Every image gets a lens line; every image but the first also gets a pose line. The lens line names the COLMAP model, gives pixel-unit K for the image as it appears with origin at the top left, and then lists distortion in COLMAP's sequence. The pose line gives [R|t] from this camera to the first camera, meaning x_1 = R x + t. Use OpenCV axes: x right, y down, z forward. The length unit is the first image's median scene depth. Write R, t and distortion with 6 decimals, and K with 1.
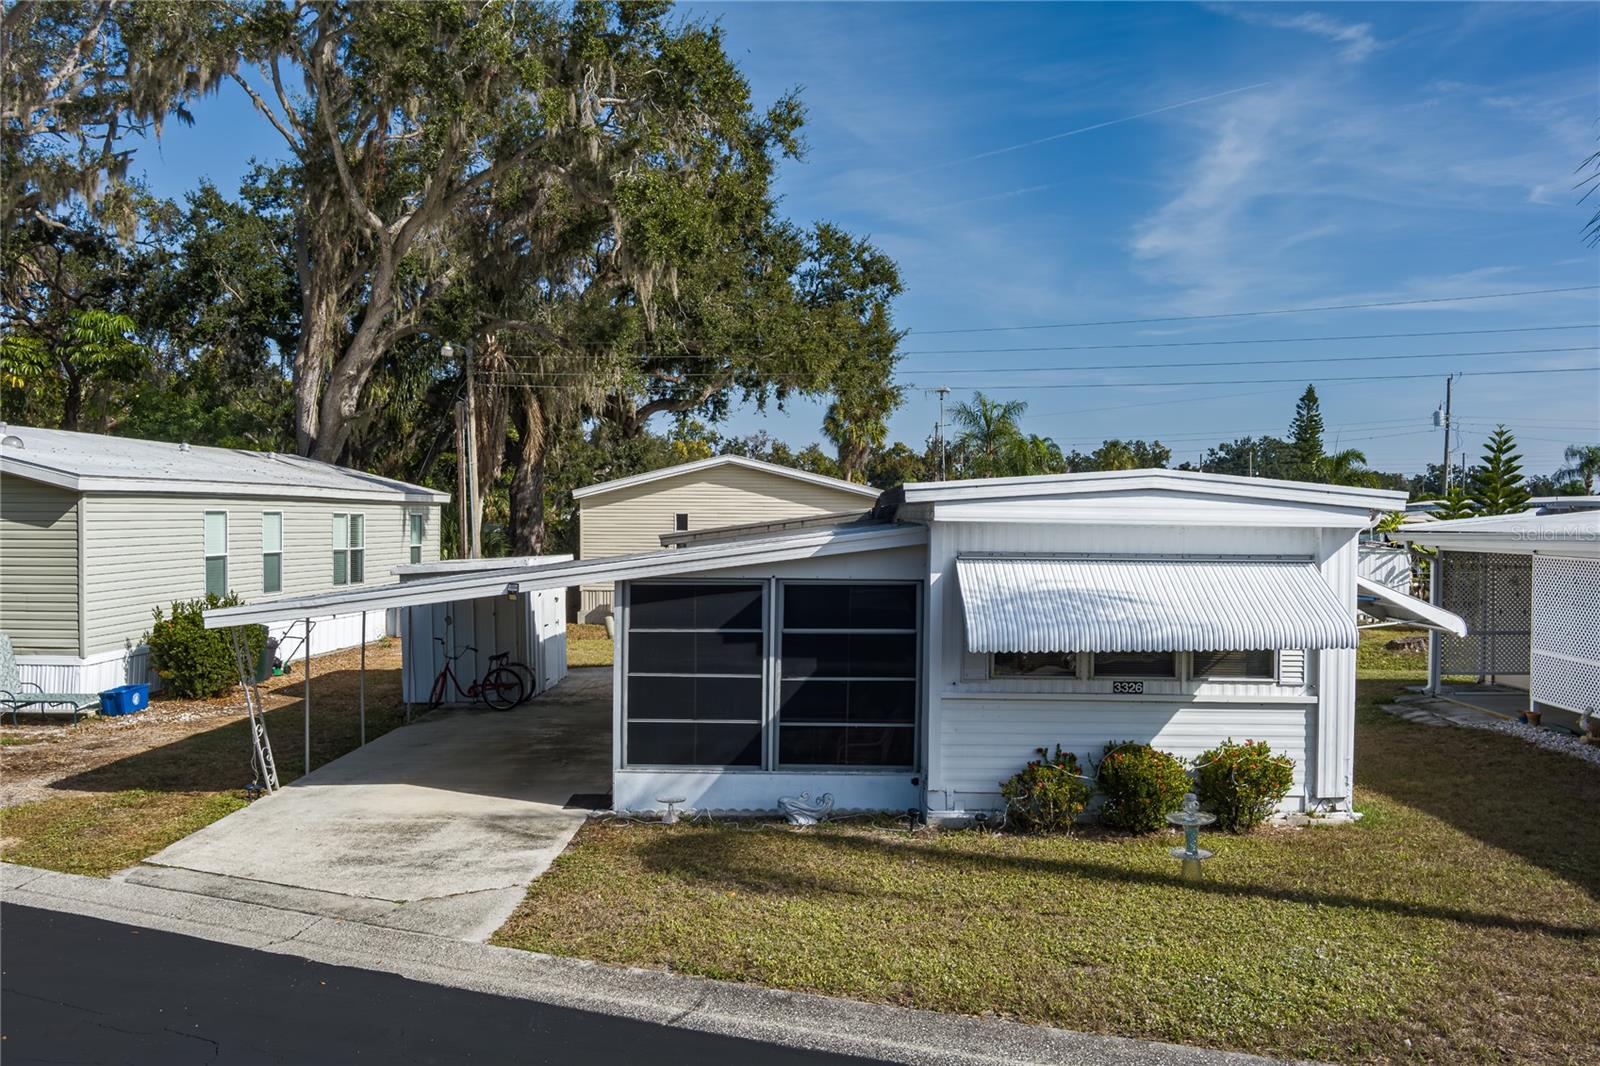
lens RADIAL K [[1291.8, 0, 800.0], [0, 1291.8, 533.0], [0, 0, 1]] dist [-0.065711, -0.011982]
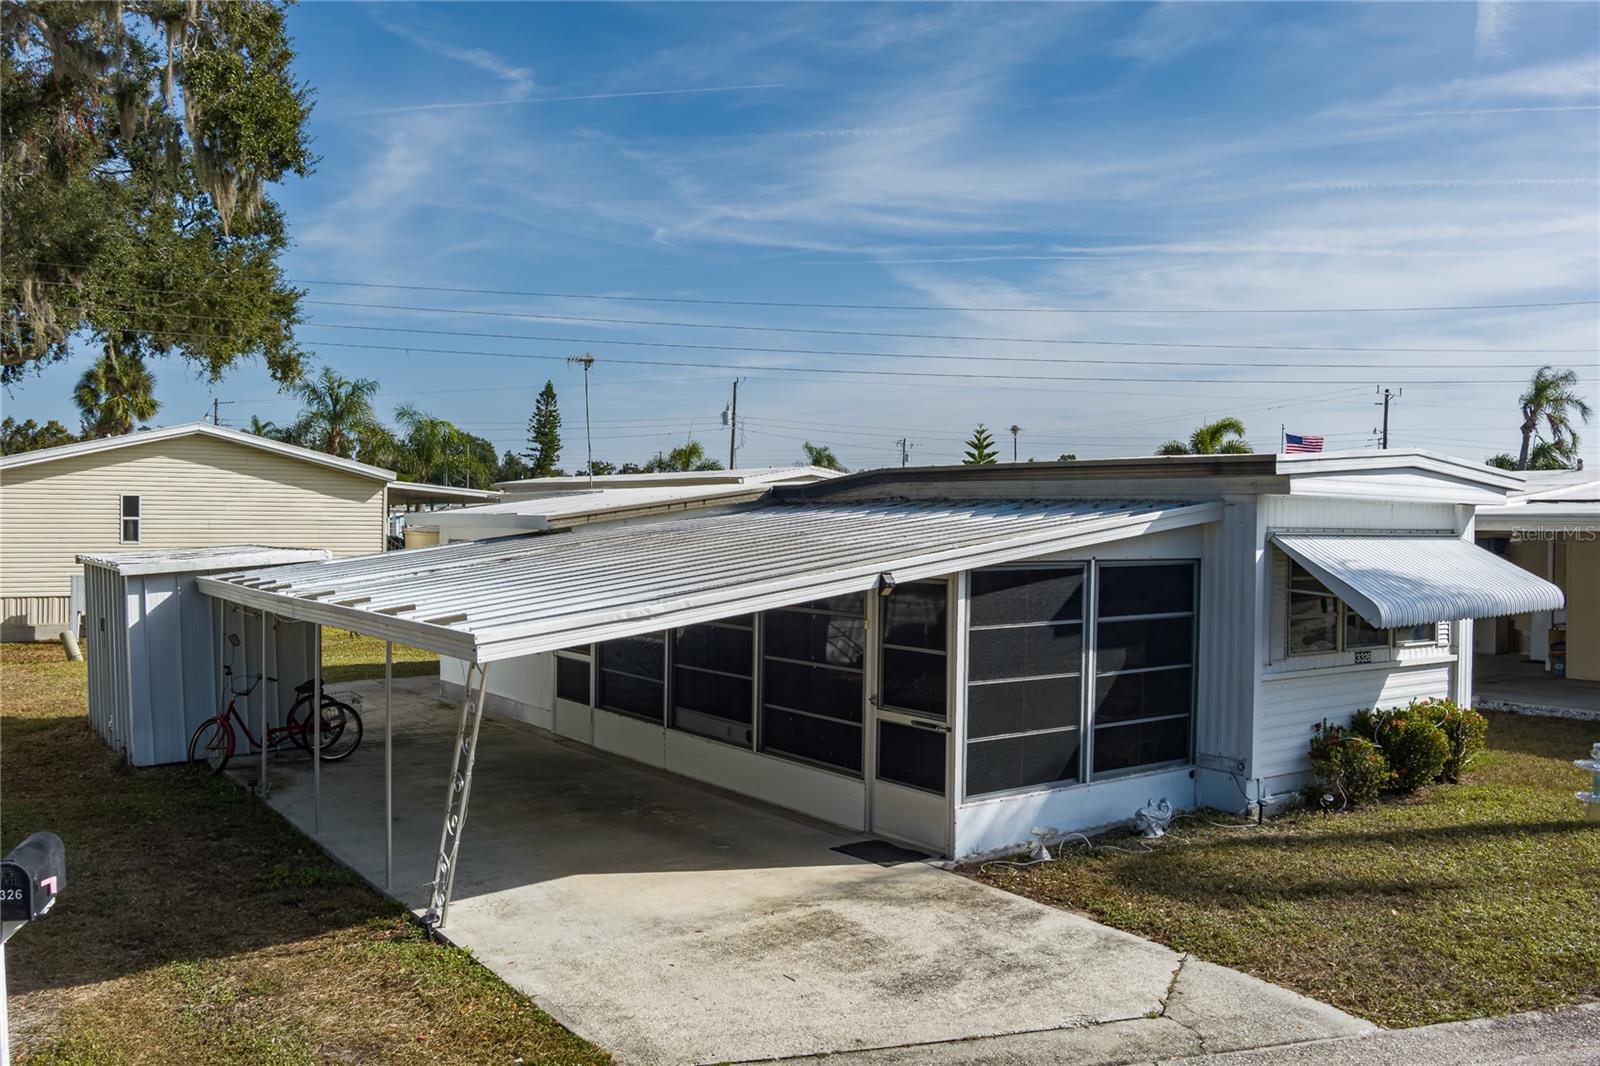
lens RADIAL K [[1291.8, 0, 800.0], [0, 1291.8, 533.0], [0, 0, 1]] dist [-0.065711, -0.011982]
pose [[0.800383, -0.005902, 0.599460, -0.627797], [0.002421, 0.999975, 0.006613, 0.009850], [-0.599484, -0.003842, 0.800377, 0.385714]]
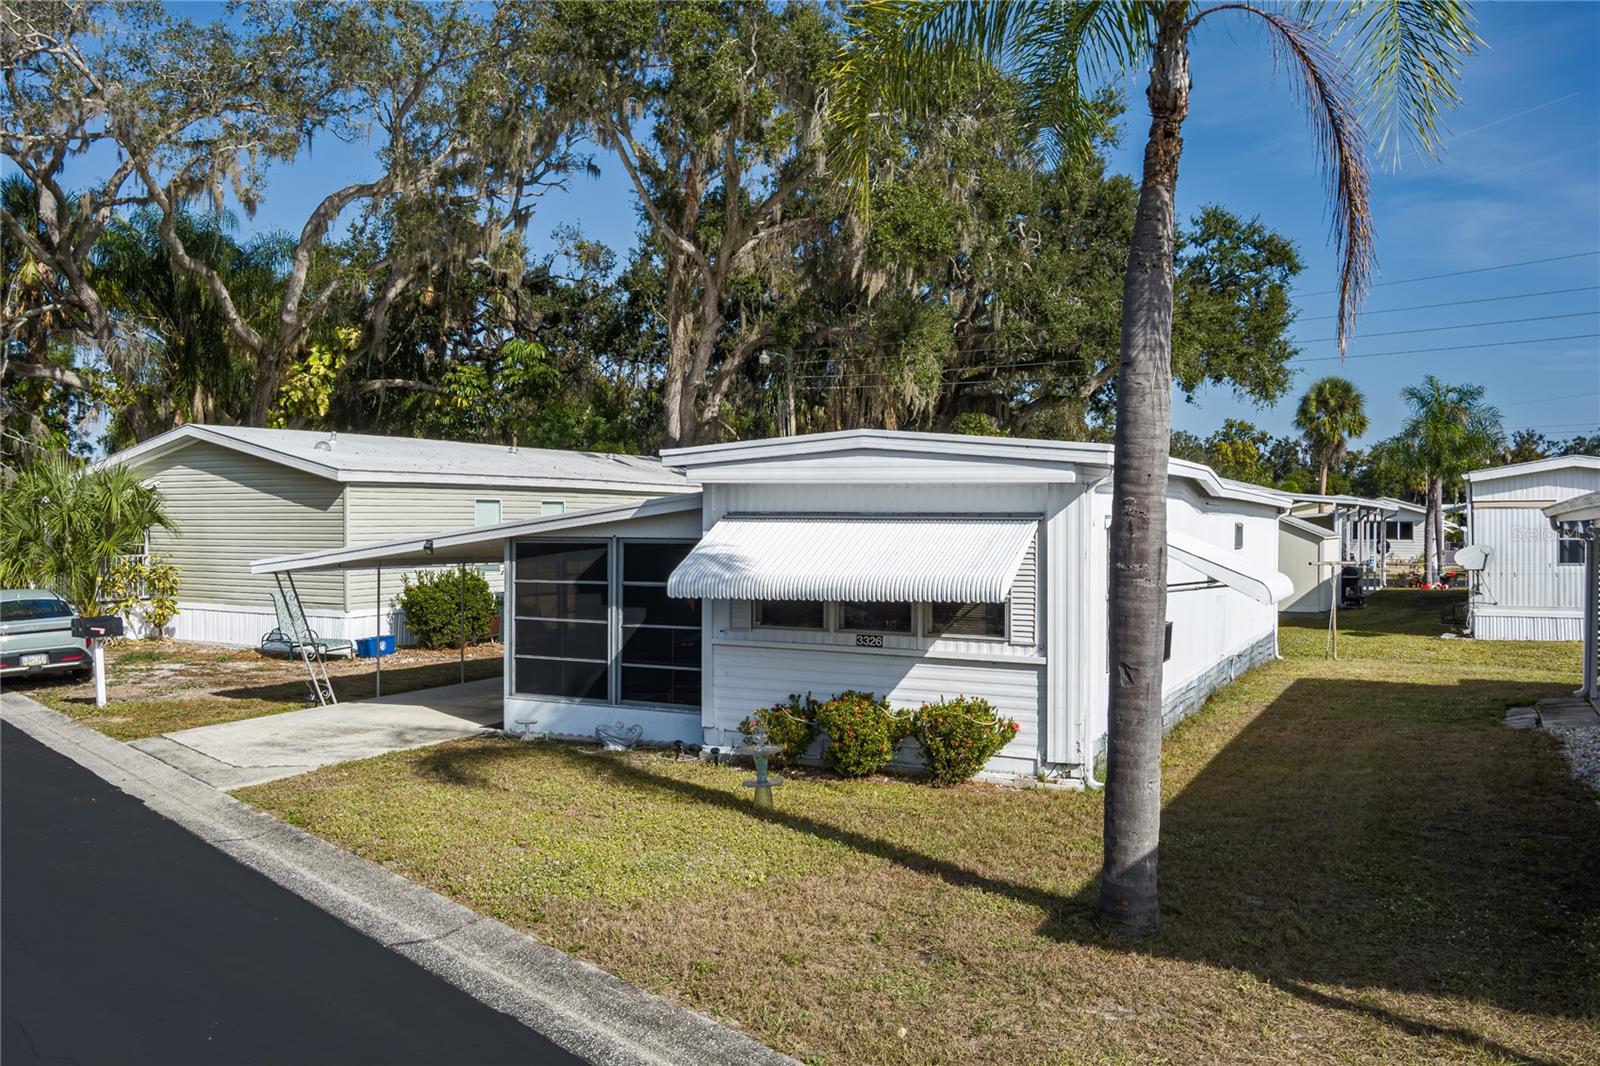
lens RADIAL K [[1291.8, 0, 800.0], [0, 1291.8, 533.0], [0, 0, 1]] dist [-0.065711, -0.011982]
pose [[0.905027, 0.000230, -0.425353, 0.559240], [-0.002452, 0.999986, -0.004675, 0.032537], [0.425346, 0.005274, 0.905015, 0.024413]]
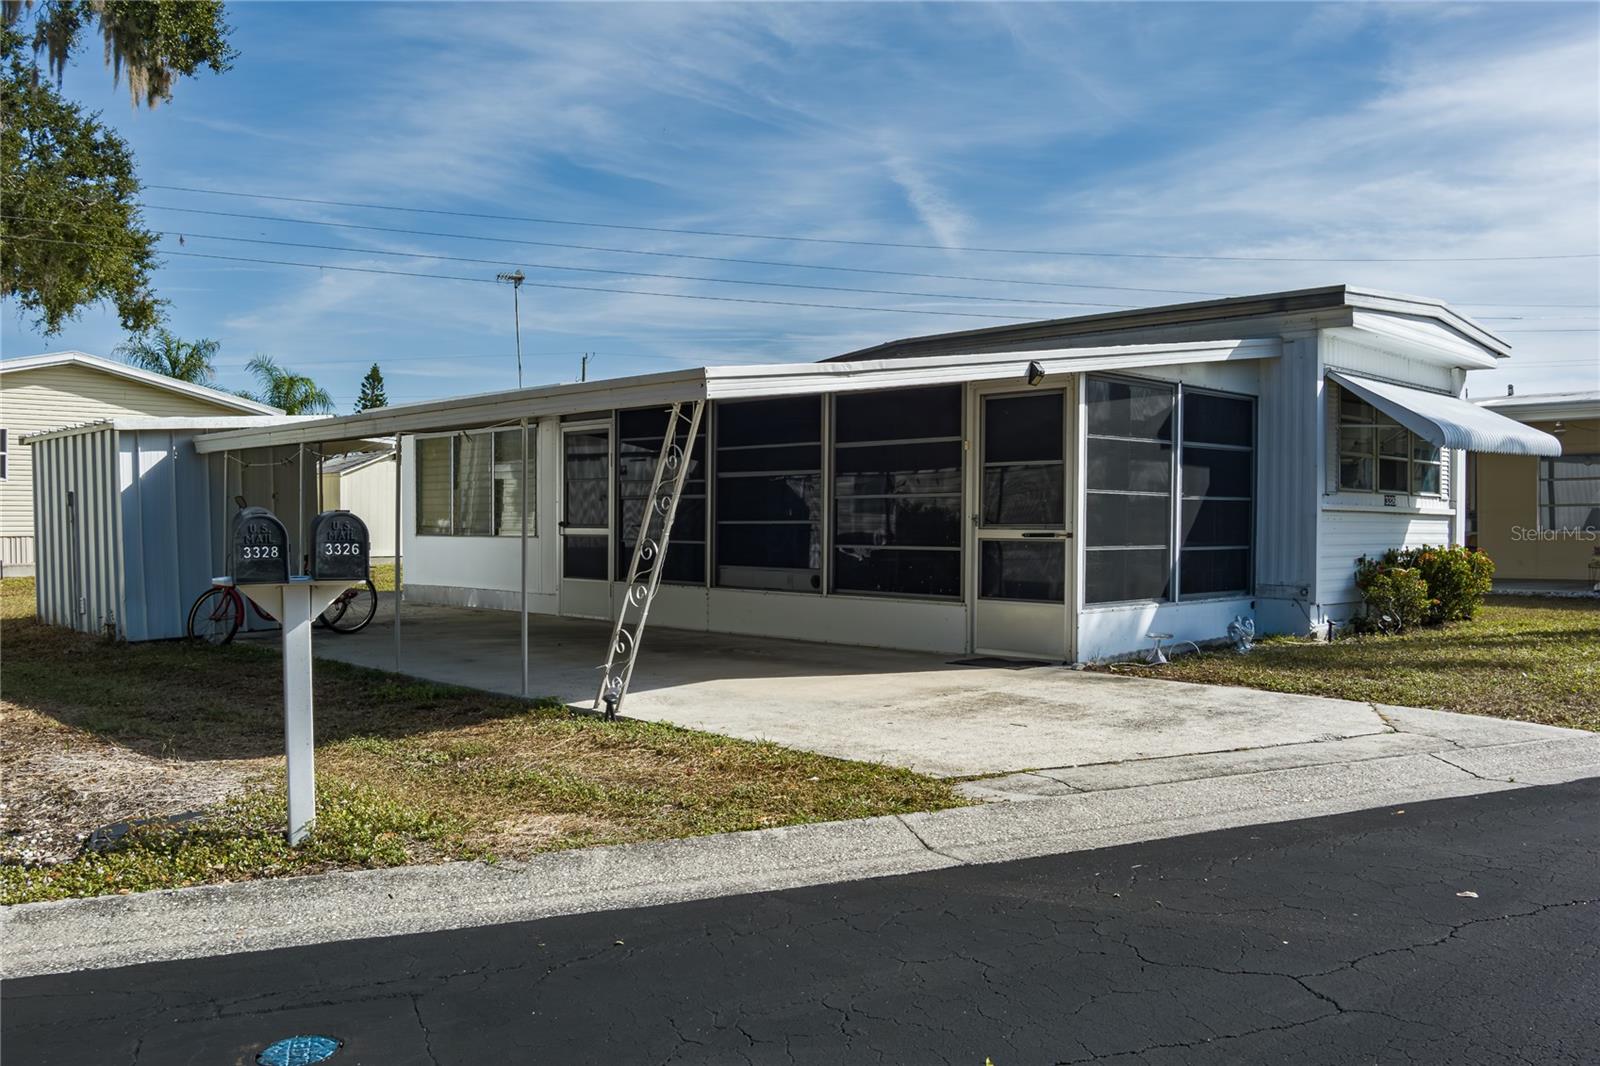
lens RADIAL K [[1293.5, 0, 800.0], [0, 1293.5, 533.0], [0, 0, 1]] dist [-0.087744, 0.045904]
pose [[0.706992, -0.011451, 0.707129, -0.749370], [0.008833, 0.999934, 0.007362, 0.116364], [-0.707167, 0.001041, 0.707046, 0.506618]]
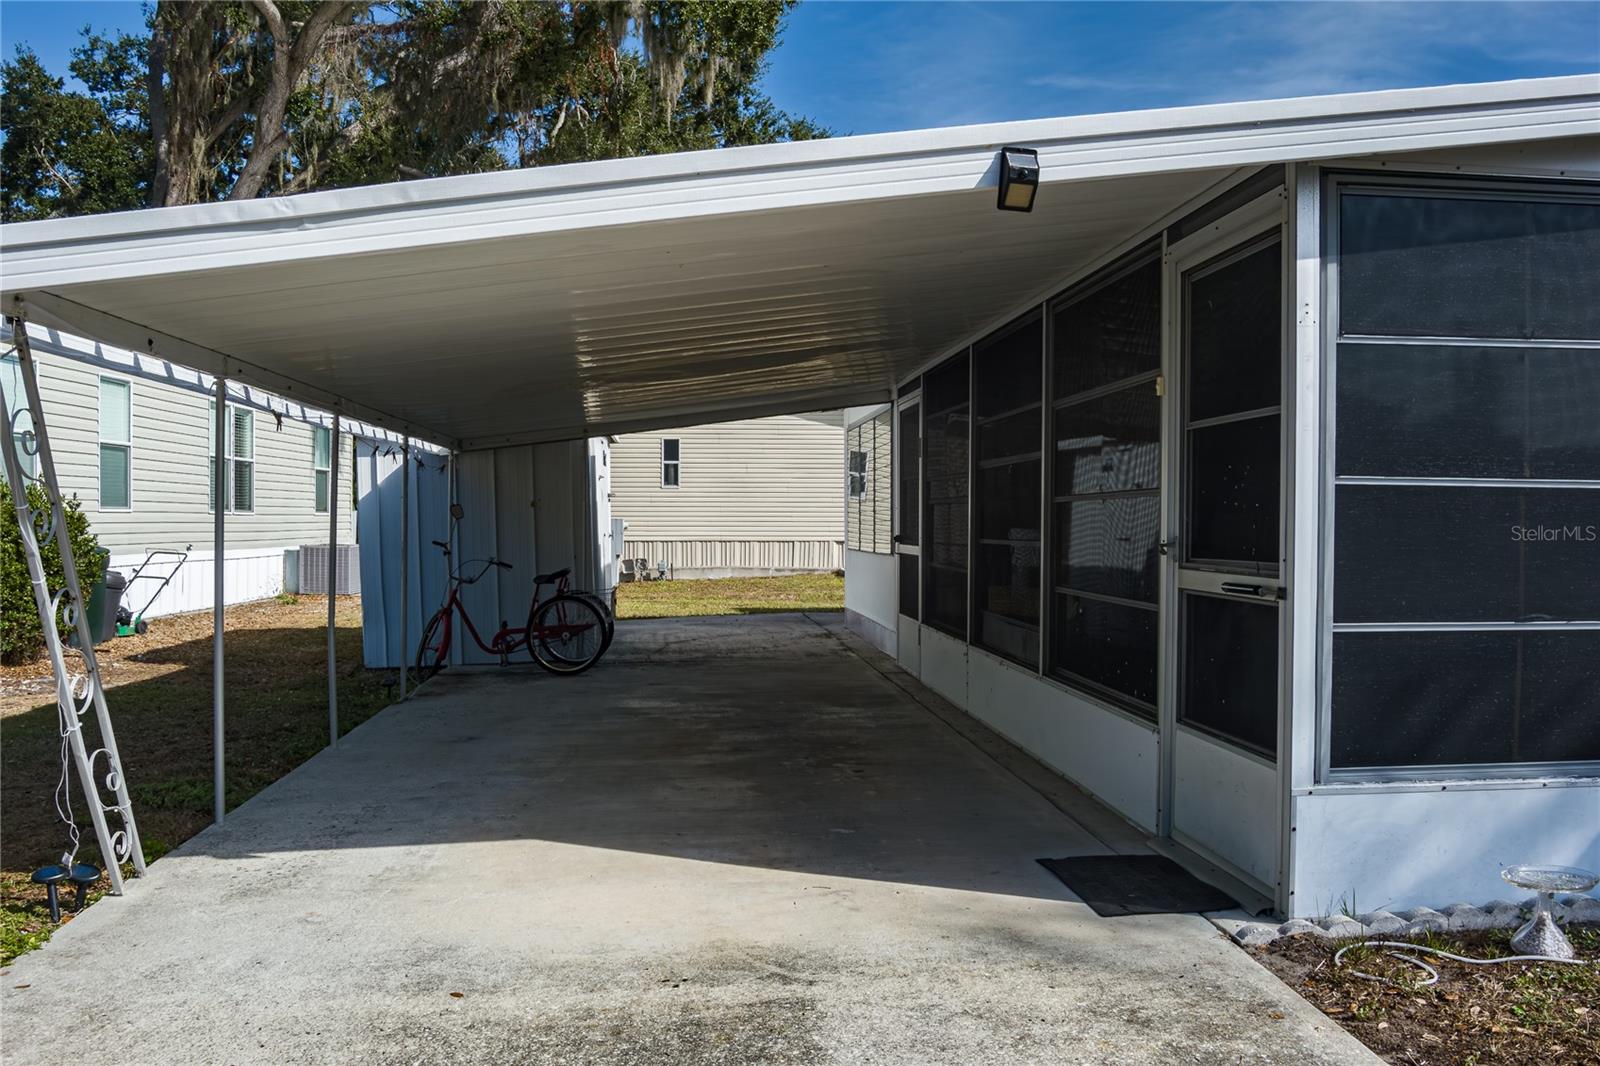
lens RADIAL K [[1293.5, 0, 800.0], [0, 1293.5, 533.0], [0, 0, 1]] dist [-0.087744, 0.045904]
pose [[0.994338, -0.005268, 0.106137, -0.267521], [0.005134, 0.999986, 0.001529, 0.109991], [-0.106143, -0.000975, 0.994350, 0.639678]]
